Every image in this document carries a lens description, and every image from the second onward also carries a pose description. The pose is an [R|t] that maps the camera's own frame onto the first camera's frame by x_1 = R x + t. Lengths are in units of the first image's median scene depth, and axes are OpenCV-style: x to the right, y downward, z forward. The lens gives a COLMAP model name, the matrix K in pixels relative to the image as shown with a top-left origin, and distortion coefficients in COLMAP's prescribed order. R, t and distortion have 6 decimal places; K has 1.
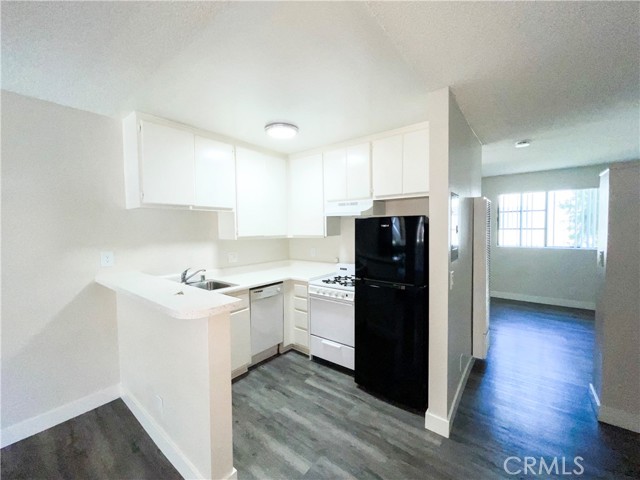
lens RADIAL K [[256.4, 0, 320.0], [0, 256.4, 240.0], [0, 0, 1]] dist [-0.009652, -0.000305]
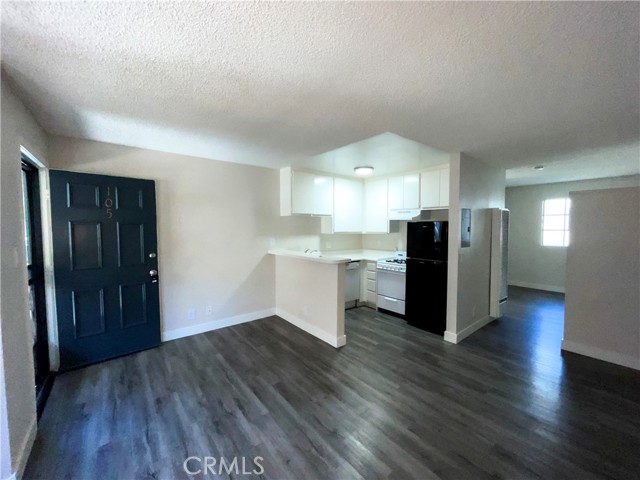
lens RADIAL K [[256.4, 0, 320.0], [0, 256.4, 240.0], [0, 0, 1]] dist [-0.009652, -0.000305]
pose [[0.973118, 0.024440, -0.229008, -0.028633], [-0.022421, 0.999683, 0.011412, 0.022653], [0.229214, -0.005971, 0.973358, -0.659345]]
